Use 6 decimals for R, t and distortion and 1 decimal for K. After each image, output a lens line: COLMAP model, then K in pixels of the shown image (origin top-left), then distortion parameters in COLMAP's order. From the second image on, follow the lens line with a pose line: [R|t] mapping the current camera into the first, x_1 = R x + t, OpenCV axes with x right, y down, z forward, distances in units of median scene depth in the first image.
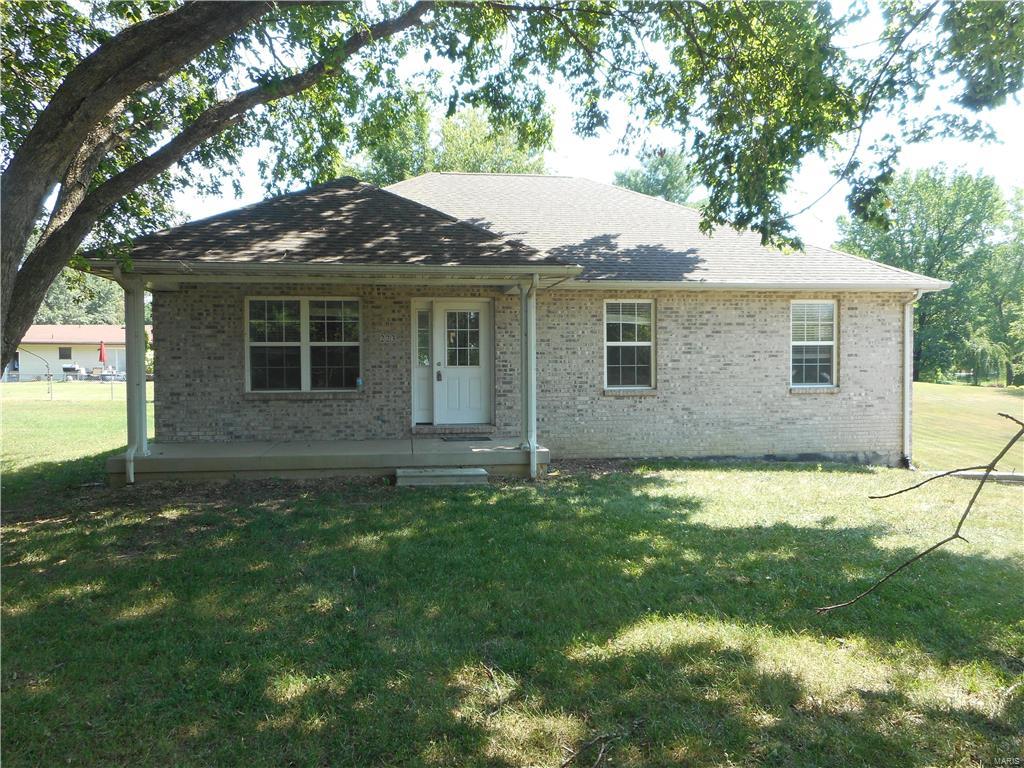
lens RADIAL K [[991.9, 0, 514.0], [0, 991.9, 431.0], [0, 0, 1]] dist [0.070640, 0.000000]
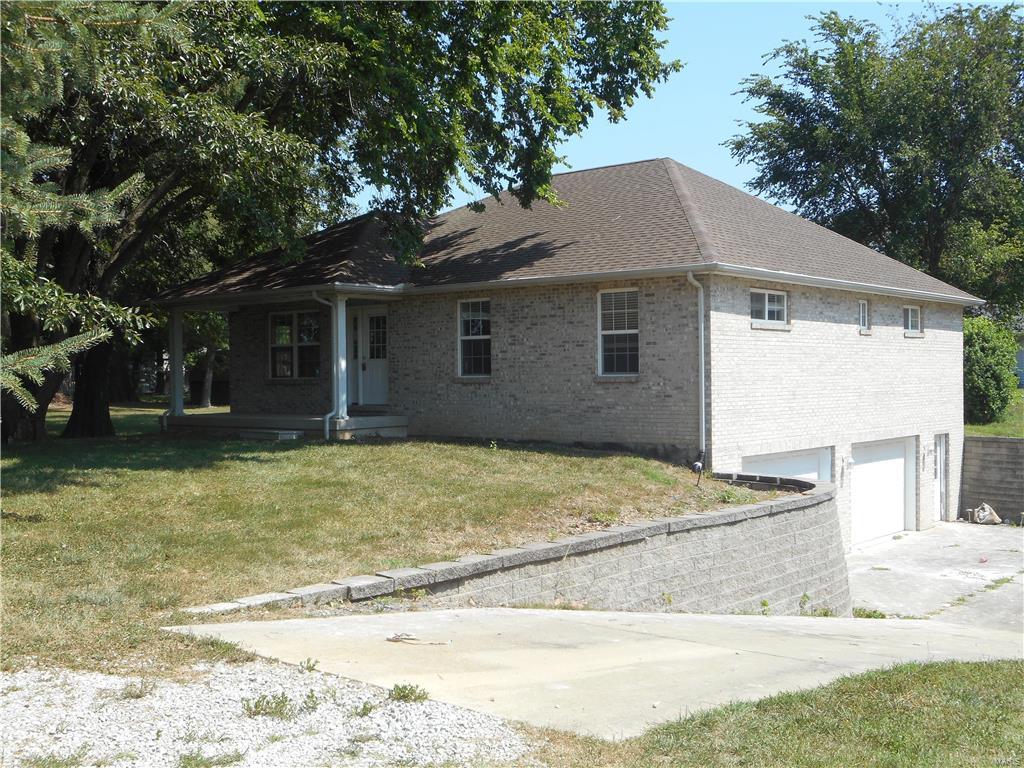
lens RADIAL K [[1150.8, 0, 504.7], [0, 1150.8, 381.0], [0, 0, 1]] dist [0.027465, 0.000000]
pose [[0.619777, 0.007237, -0.784744, 1.151305], [-0.029850, 0.999451, -0.014358, -0.019686], [0.784210, 0.032324, 0.619653, 0.208378]]
